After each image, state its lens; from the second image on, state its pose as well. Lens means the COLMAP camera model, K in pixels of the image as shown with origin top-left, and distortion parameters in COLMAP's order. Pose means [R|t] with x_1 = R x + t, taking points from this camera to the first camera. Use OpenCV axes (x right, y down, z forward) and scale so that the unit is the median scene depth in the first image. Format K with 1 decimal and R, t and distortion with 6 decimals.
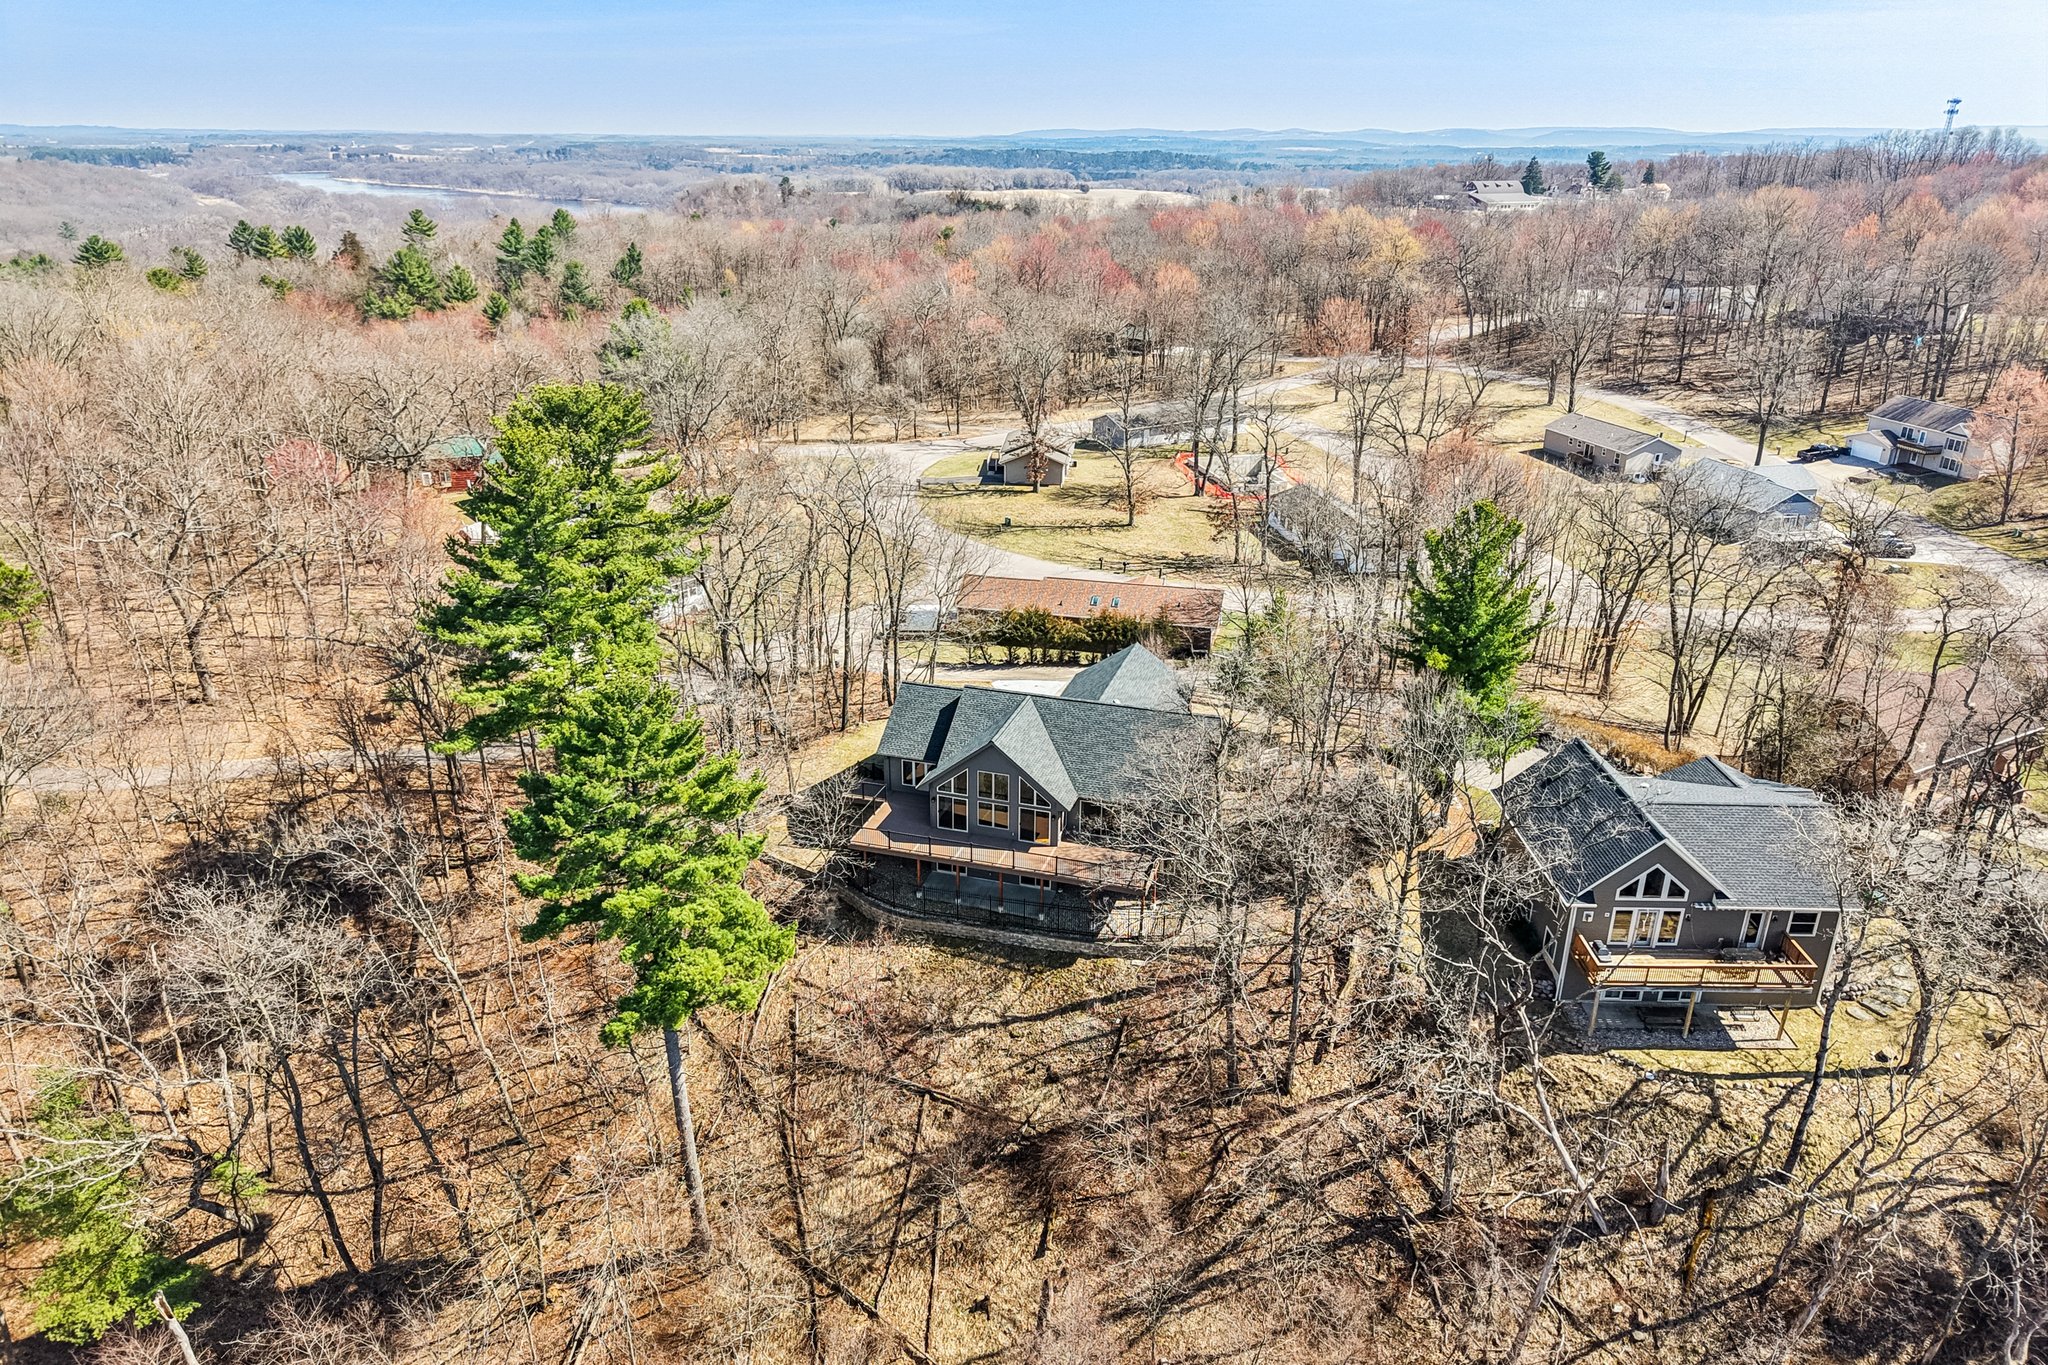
lens RADIAL K [[1424.0, 0, 1016.6], [0, 1424.0, 666.3], [0, 0, 1]] dist [0.003359, 0.000271]
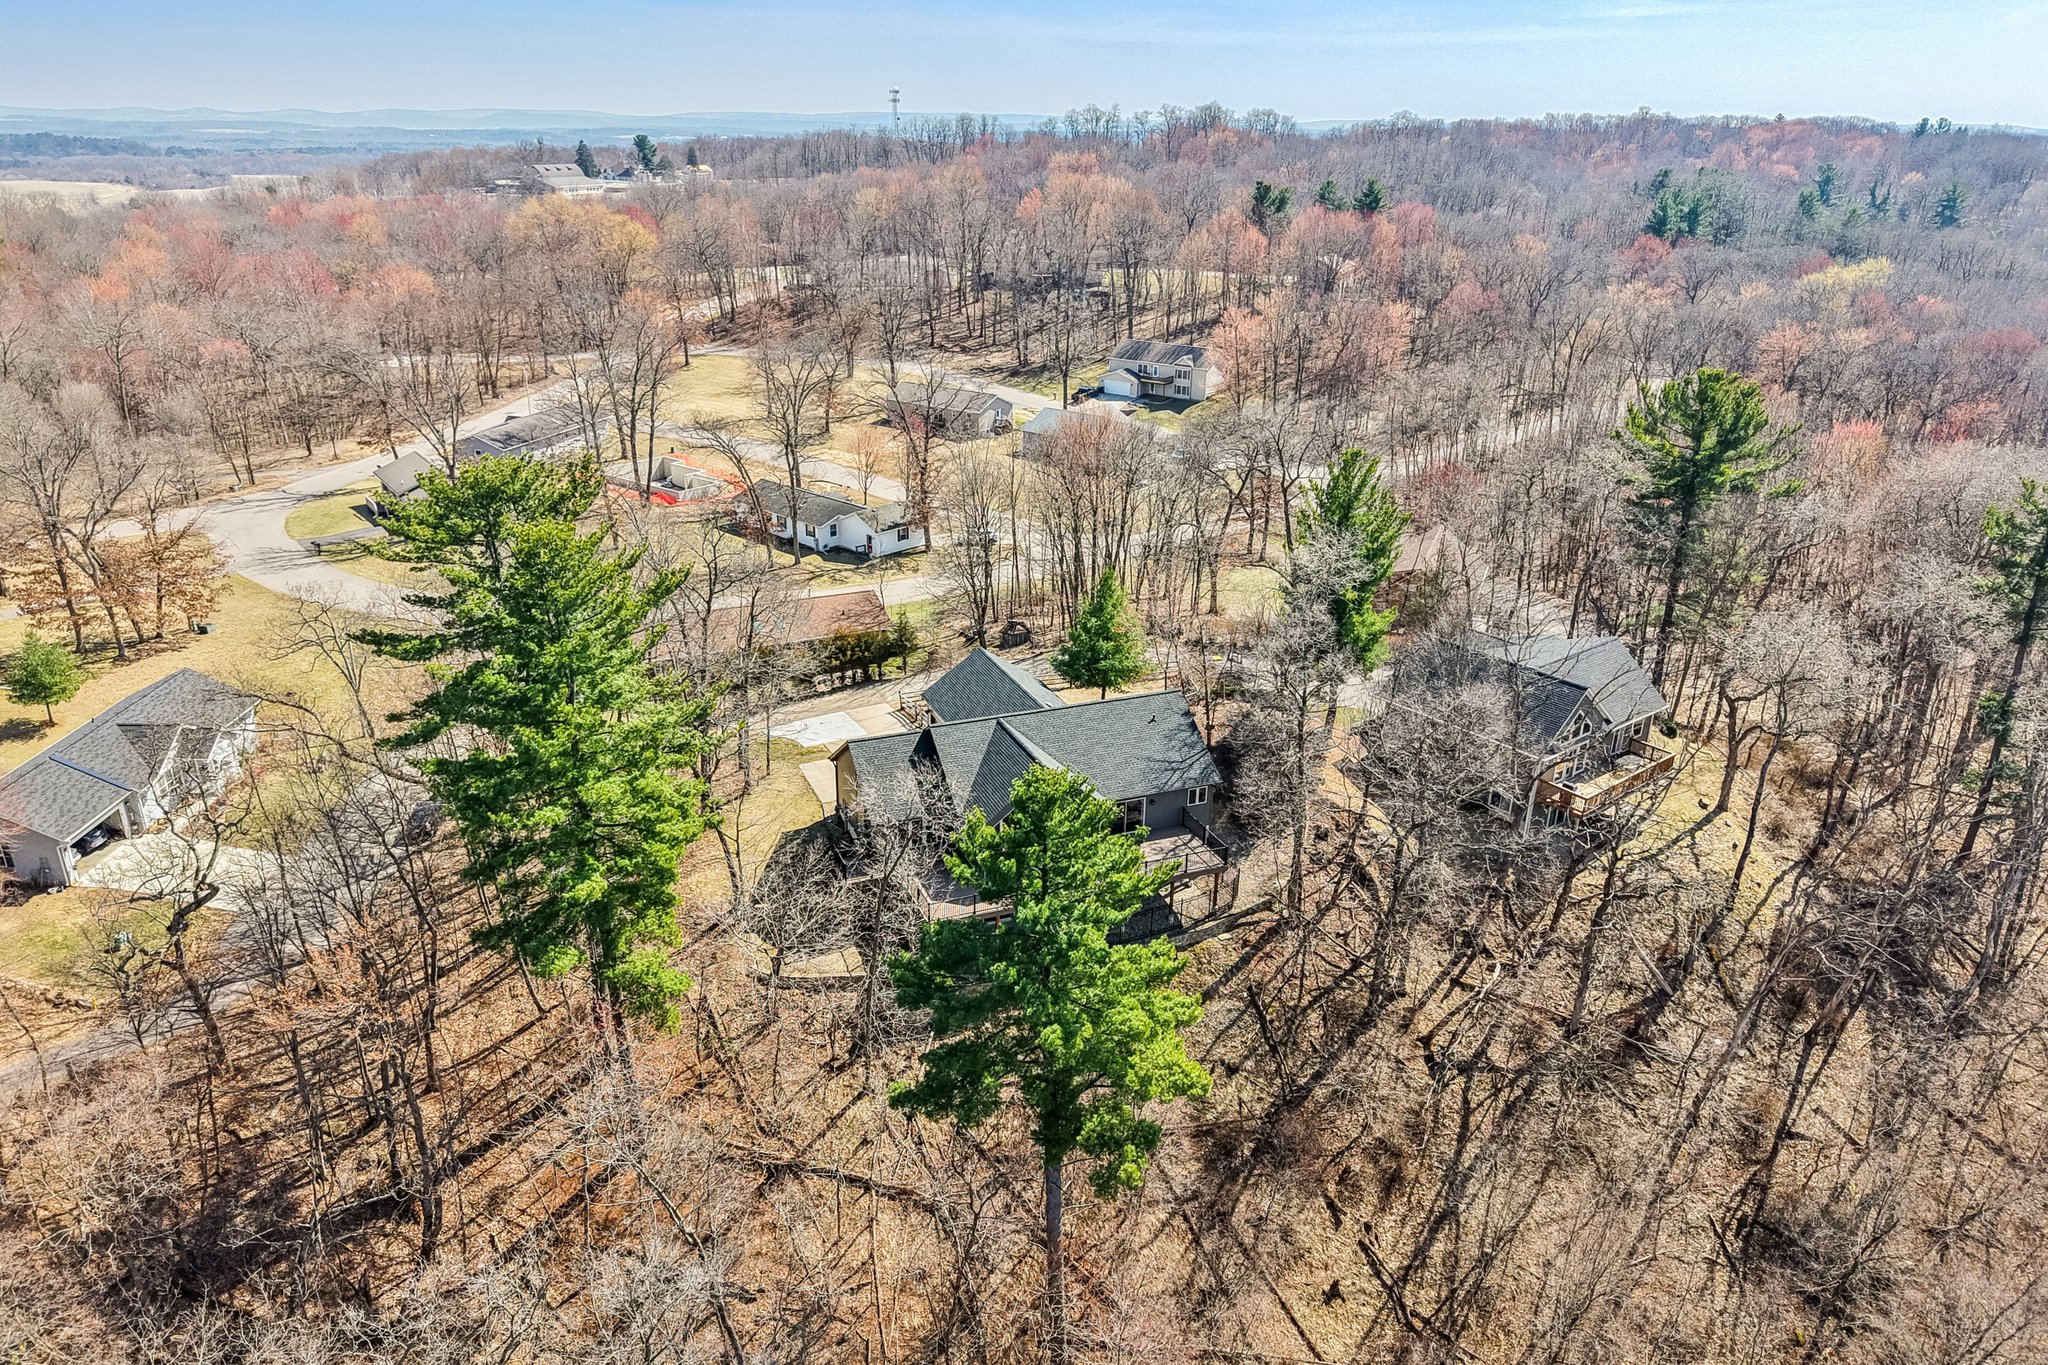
lens RADIAL K [[1422.7, 0, 1021.3], [0, 1422.7, 698.5], [0, 0, 1]] dist [0.011112, -0.007930]
pose [[0.768222, -0.236218, 0.595010, -0.572235], [0.218383, 0.970382, 0.103283, -0.091402], [-0.601784, 0.050596, 0.797055, 0.255652]]
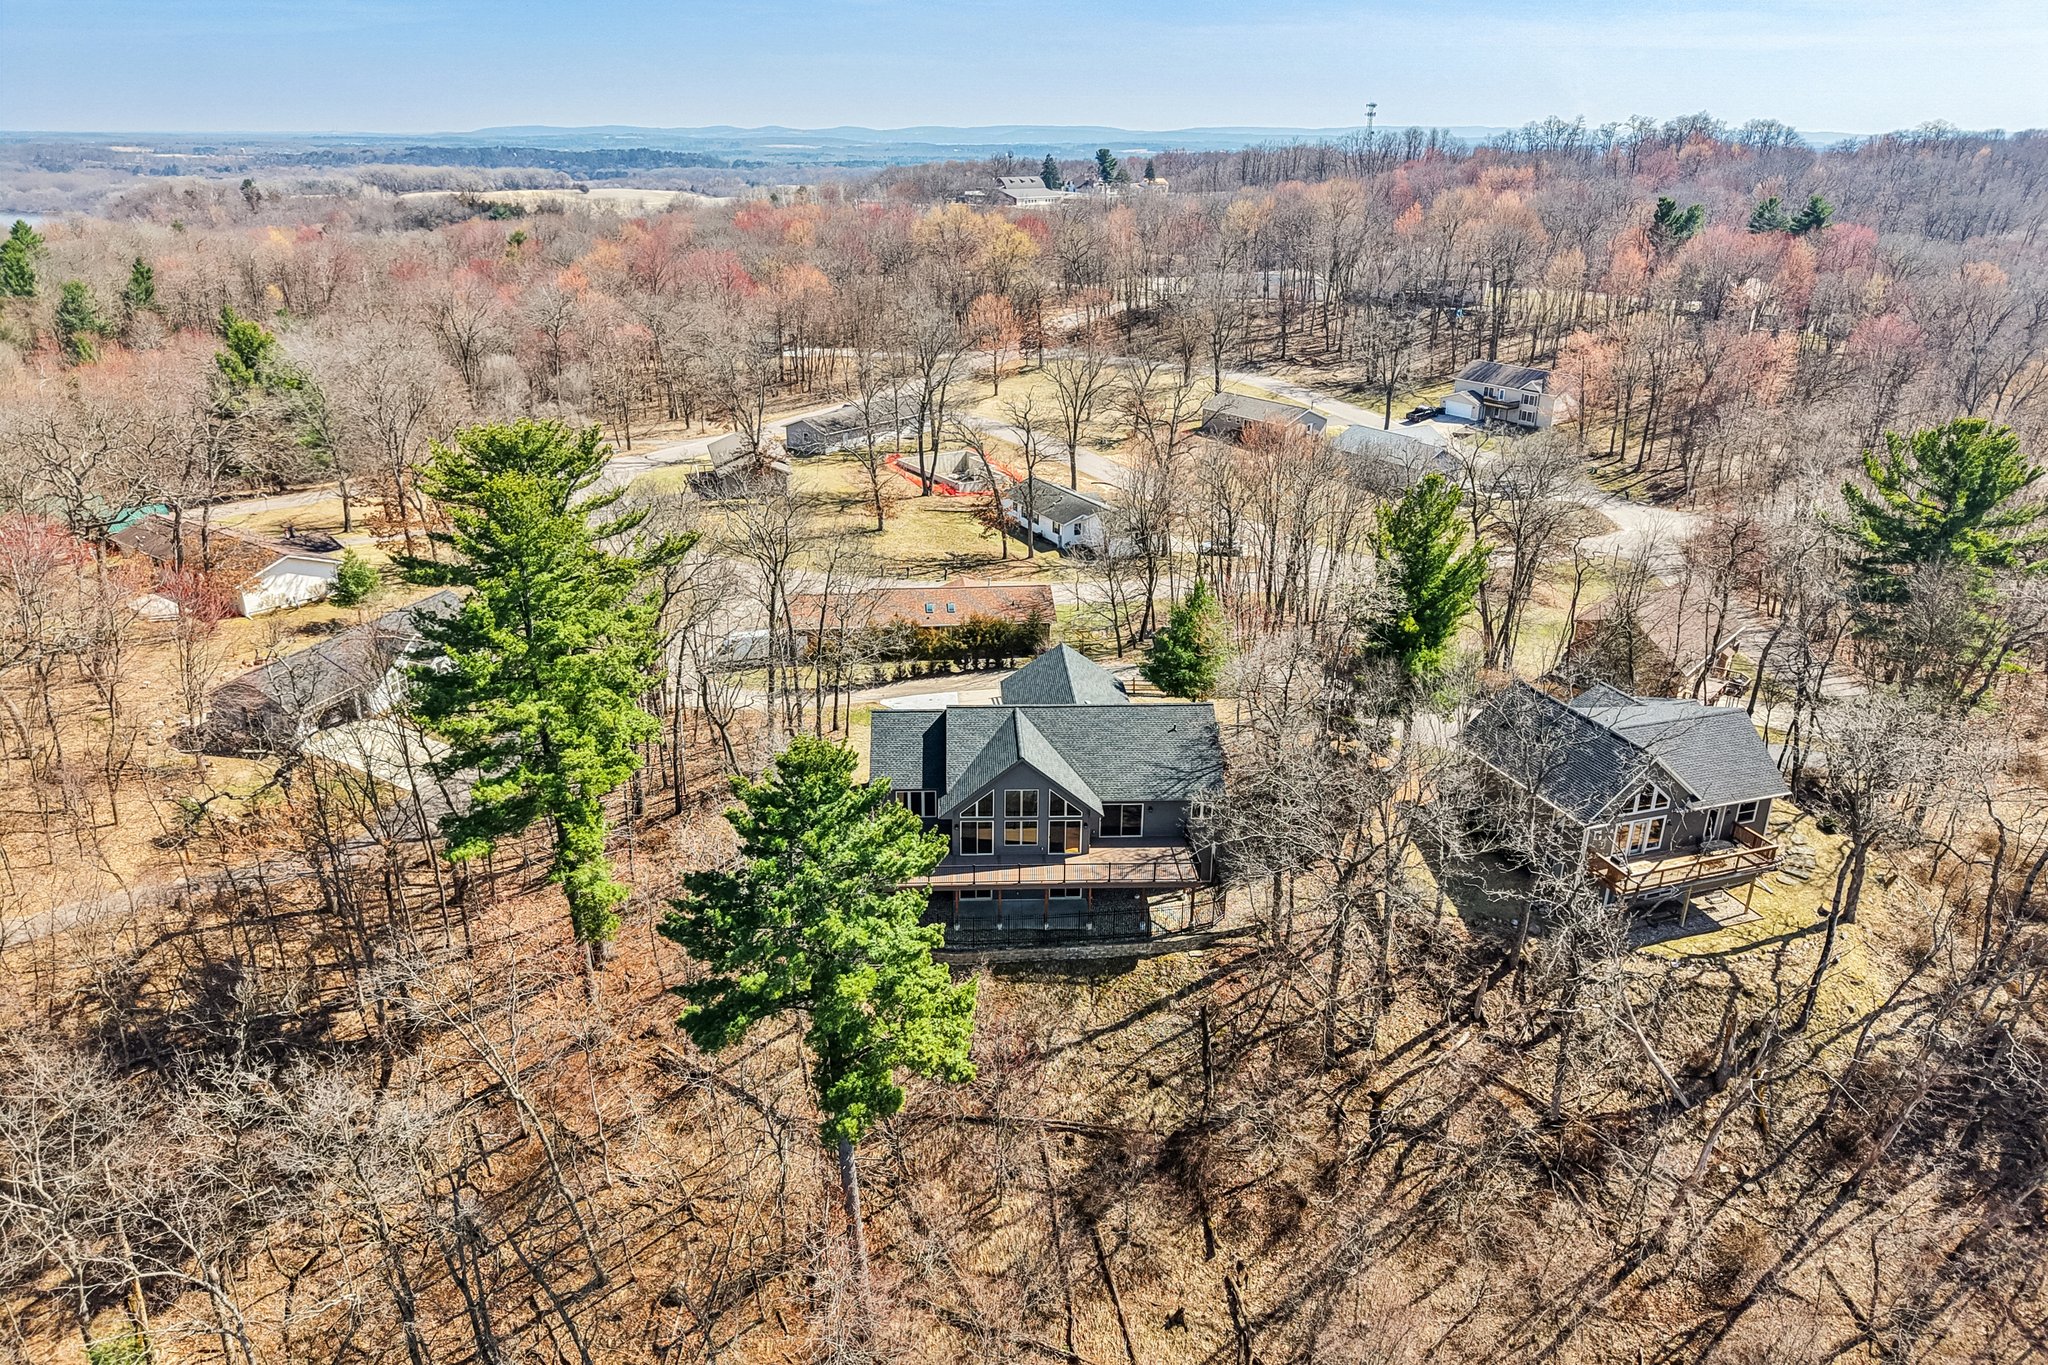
lens RADIAL K [[1424.0, 0, 1016.6], [0, 1424.0, 666.3], [0, 0, 1]] dist [0.003359, 0.000271]
pose [[0.938209, -0.120739, 0.324323, -0.326839], [0.120195, 0.992511, 0.021789, -0.031321], [-0.324525, 0.018540, 0.945695, 0.074001]]
